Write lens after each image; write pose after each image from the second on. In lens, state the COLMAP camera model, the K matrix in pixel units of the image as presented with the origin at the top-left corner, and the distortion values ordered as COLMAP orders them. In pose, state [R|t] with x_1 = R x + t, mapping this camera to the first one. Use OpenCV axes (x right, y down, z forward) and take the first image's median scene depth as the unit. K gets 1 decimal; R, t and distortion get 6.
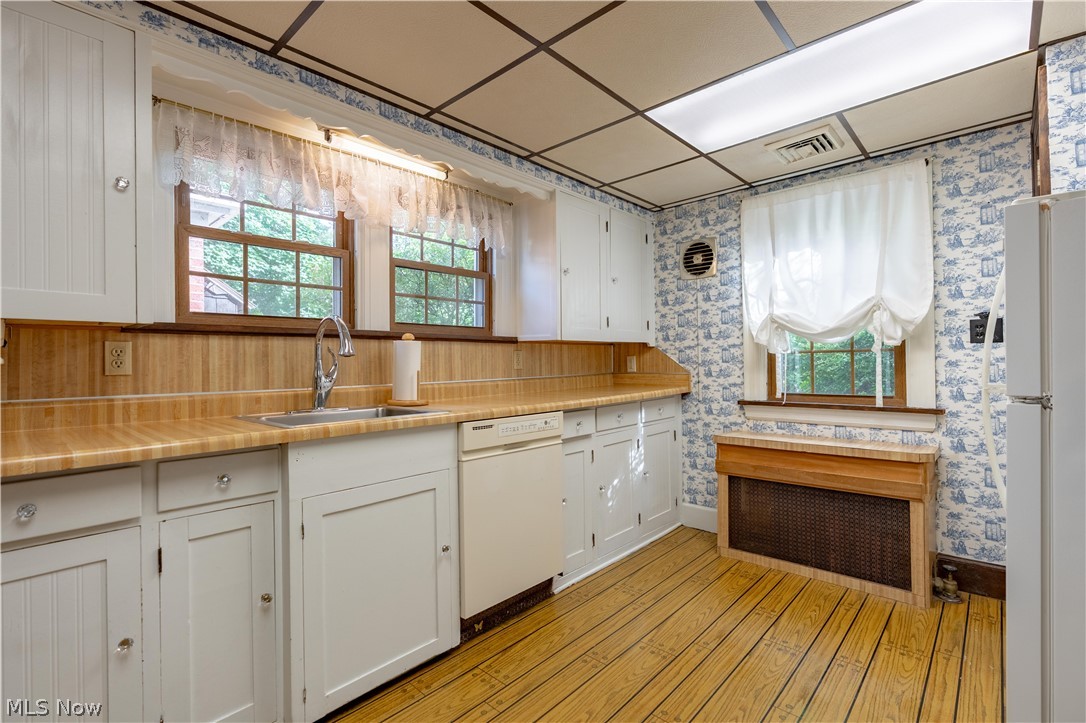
lens RADIAL K [[487.9, 0, 534.4], [0, 487.9, 363.2], [0, 0, 1]] dist [-0.000871, 0.001662]
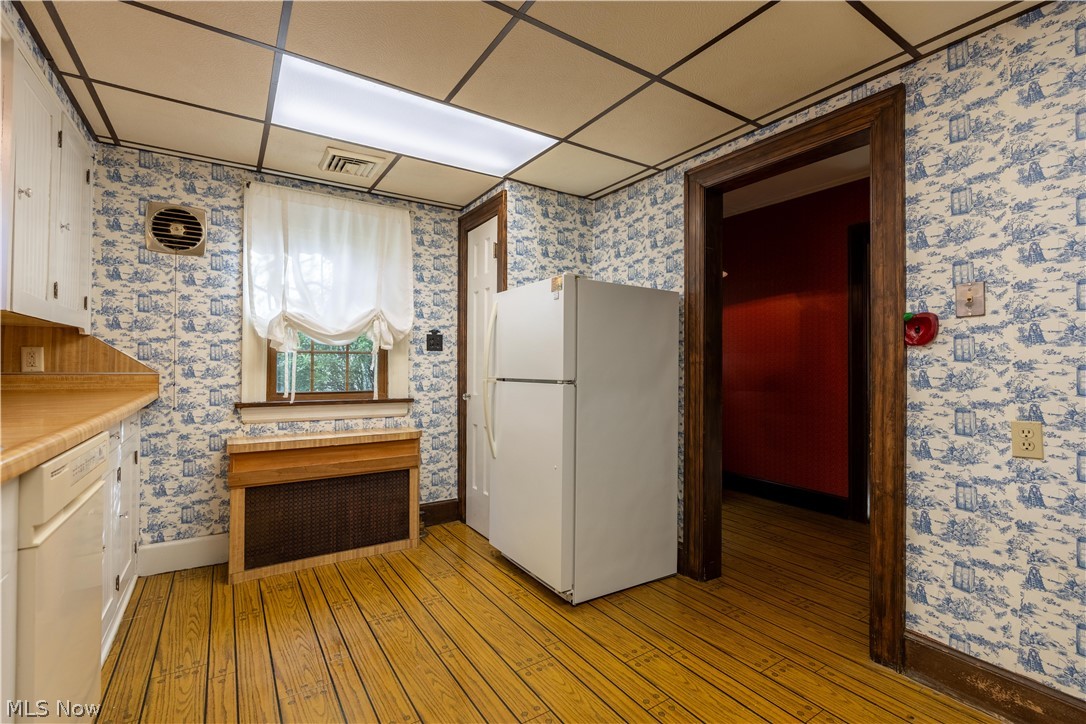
lens RADIAL K [[487.9, 0, 538.3], [0, 487.9, 362.4], [0, 0, 1]] dist [-0.000871, 0.001662]
pose [[0.251456, 0.023749, 0.967577, -0.333989], [-0.009353, 0.999712, -0.022107, 0.018068], [-0.967824, -0.003491, 0.251606, 0.272488]]
